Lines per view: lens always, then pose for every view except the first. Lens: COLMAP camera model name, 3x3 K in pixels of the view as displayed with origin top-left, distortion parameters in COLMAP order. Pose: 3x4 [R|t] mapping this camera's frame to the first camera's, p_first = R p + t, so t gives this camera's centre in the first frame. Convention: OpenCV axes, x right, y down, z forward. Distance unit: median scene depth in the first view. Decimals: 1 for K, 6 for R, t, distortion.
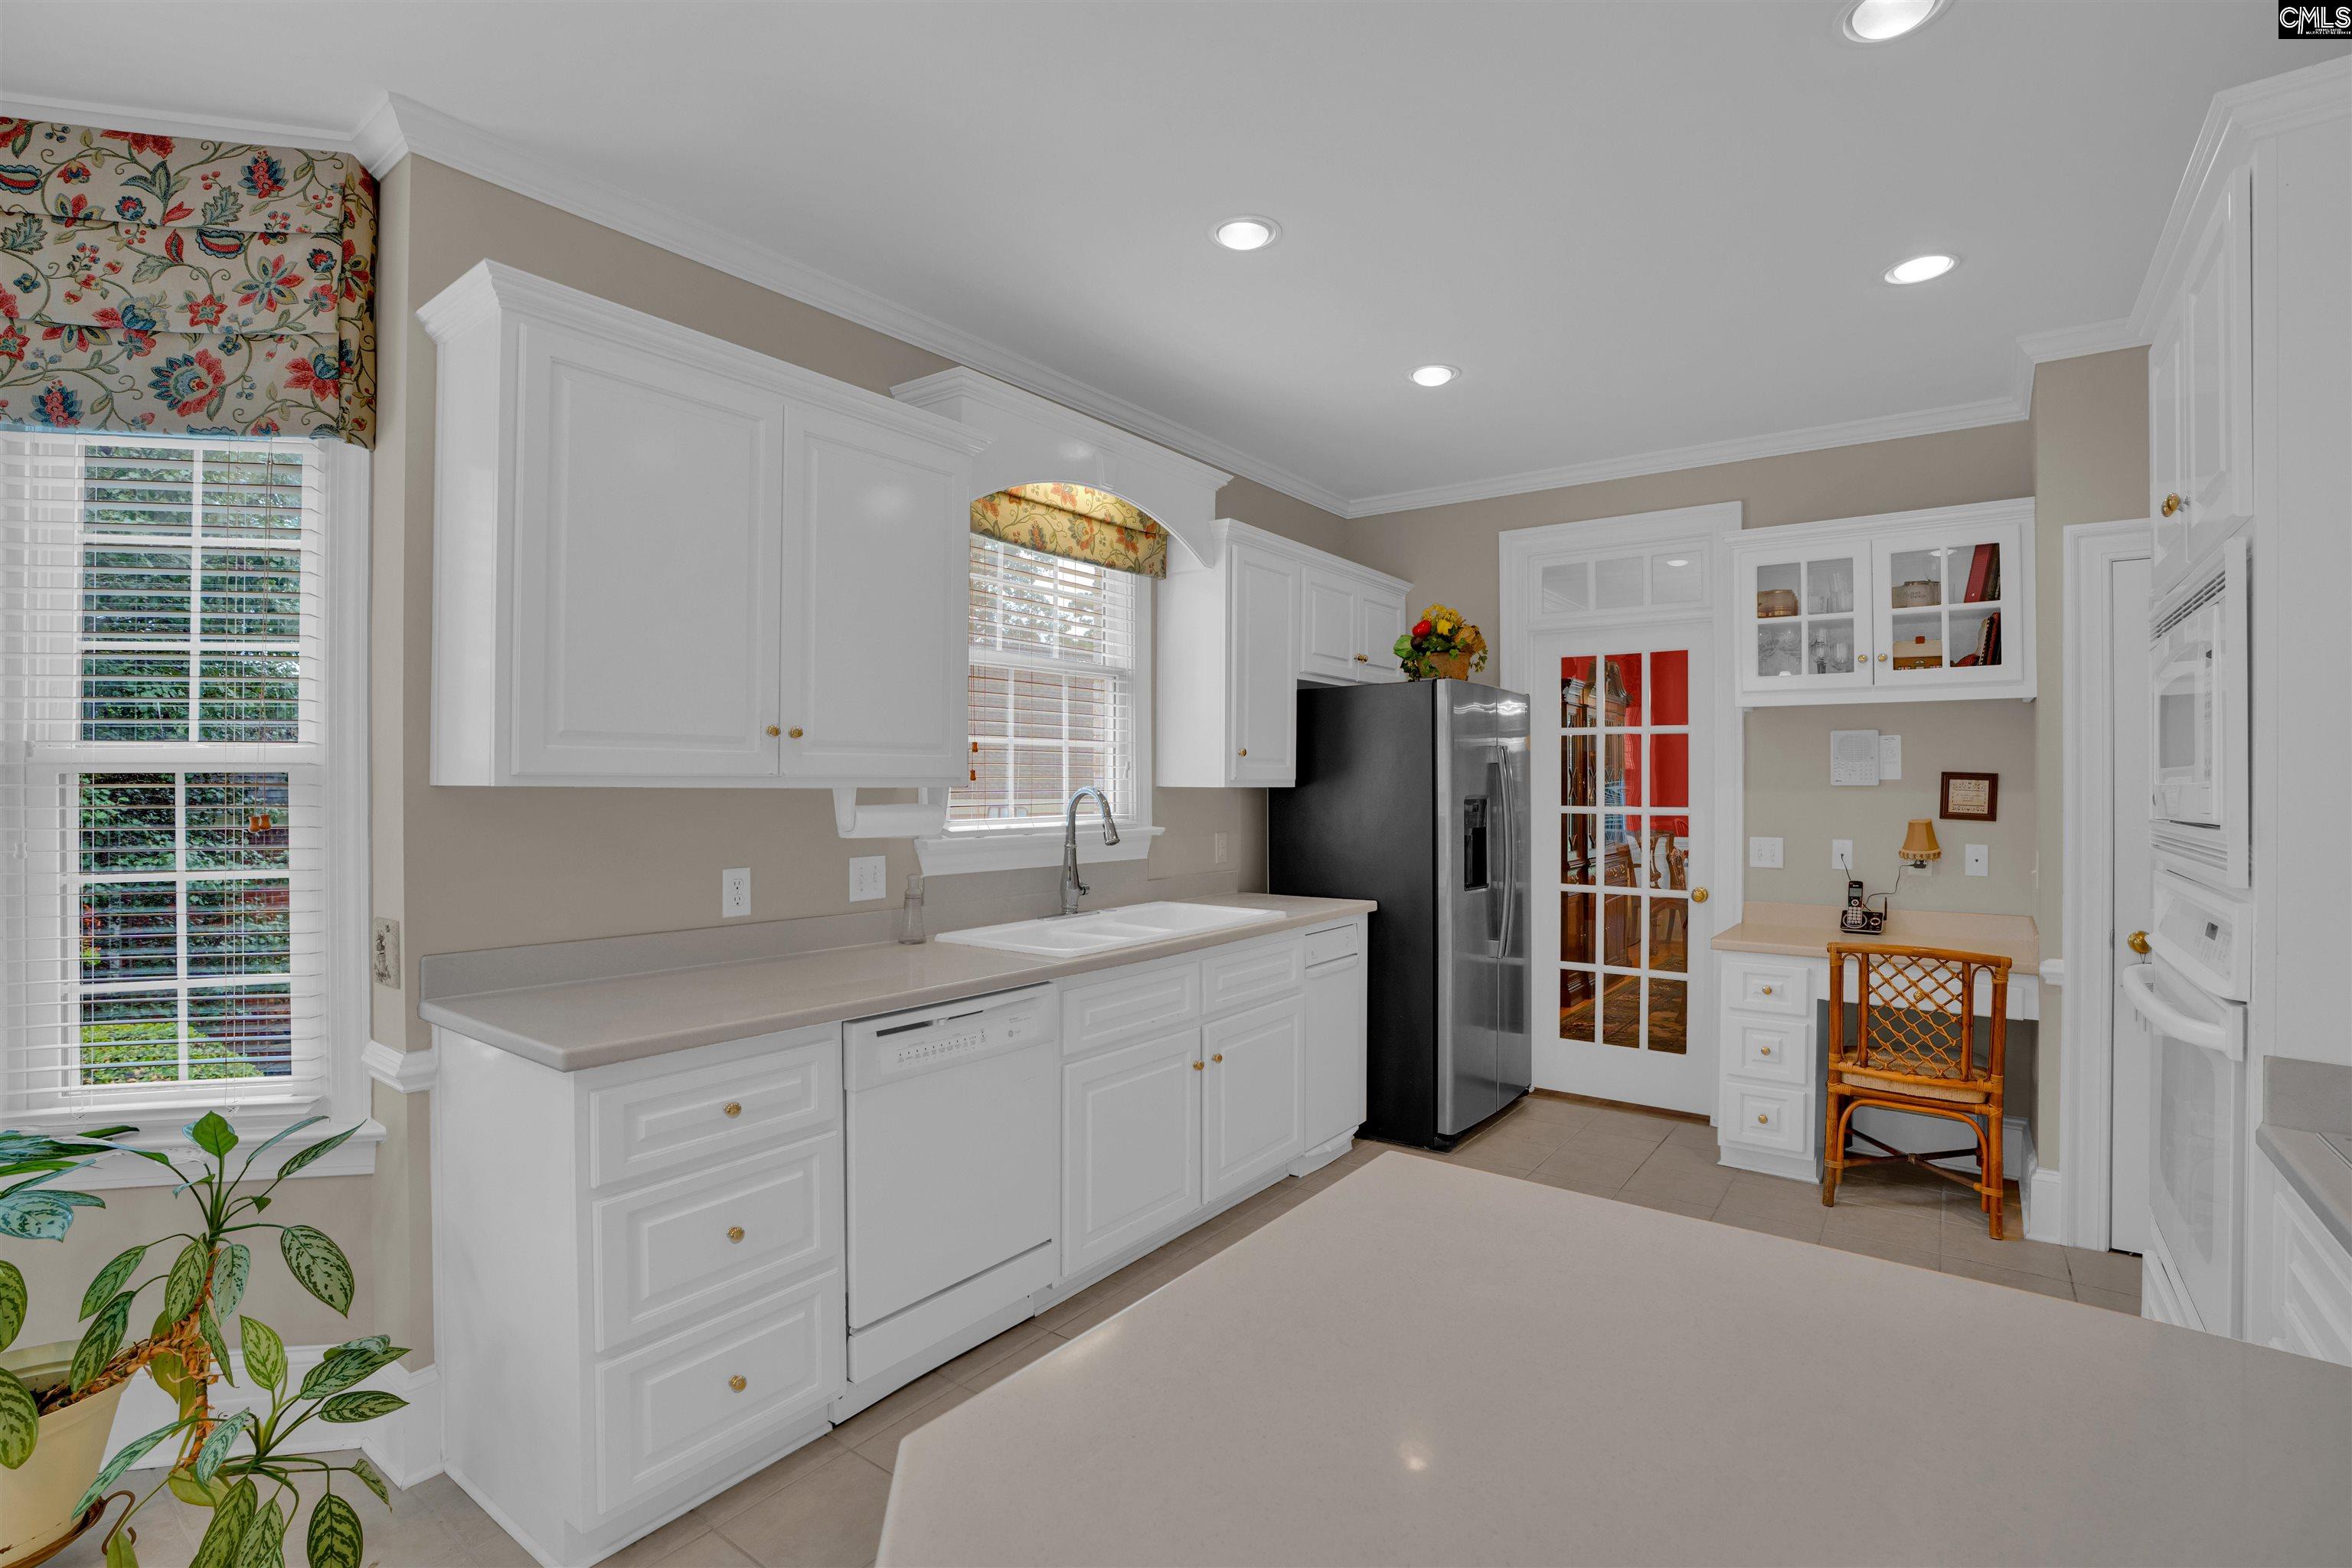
lens RADIAL K [[1078.7, 0, 1179.4], [0, 1078.7, 768.9], [0, 0, 1]] dist [-0.043520, 0.013473]
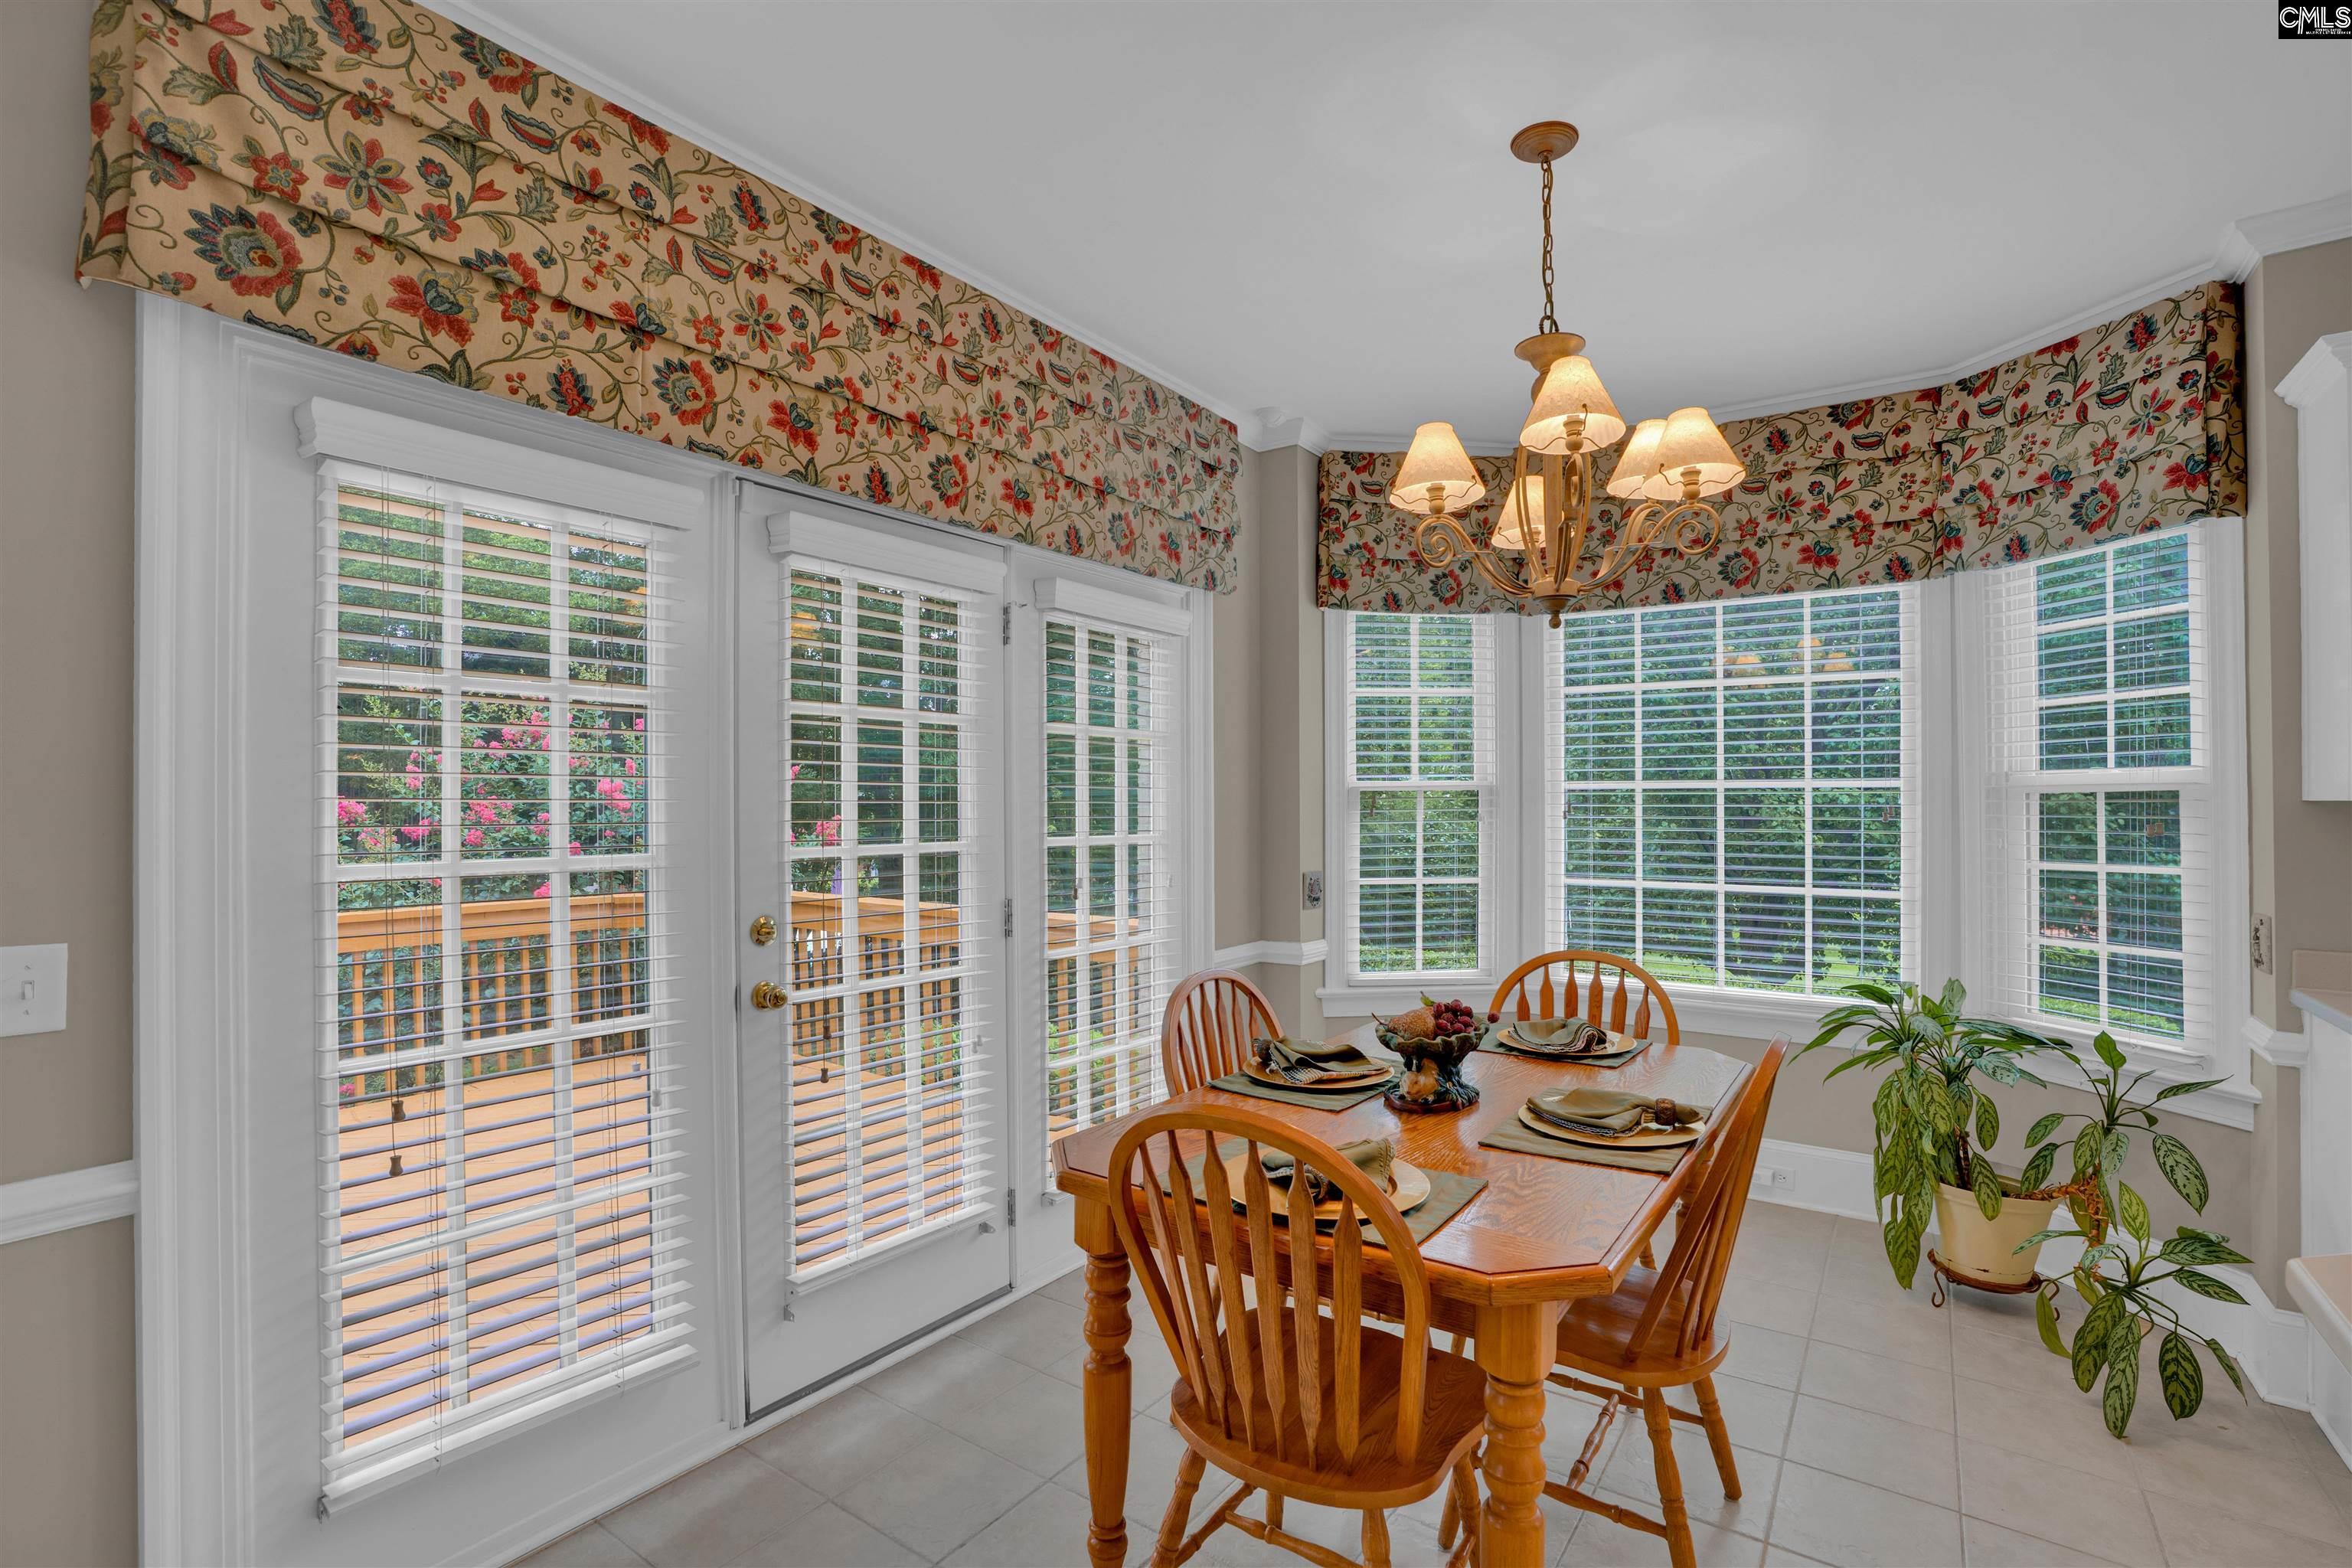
lens RADIAL K [[1078.7, 0, 1185.6], [0, 1078.7, 802.1], [0, 0, 1]] dist [-0.043520, 0.013473]
pose [[0.031218, 0.001162, -0.999512, 0.381250], [0.013924, 0.999902, 0.001597, -0.001268], [0.999416, -0.013967, 0.031199, -0.234749]]
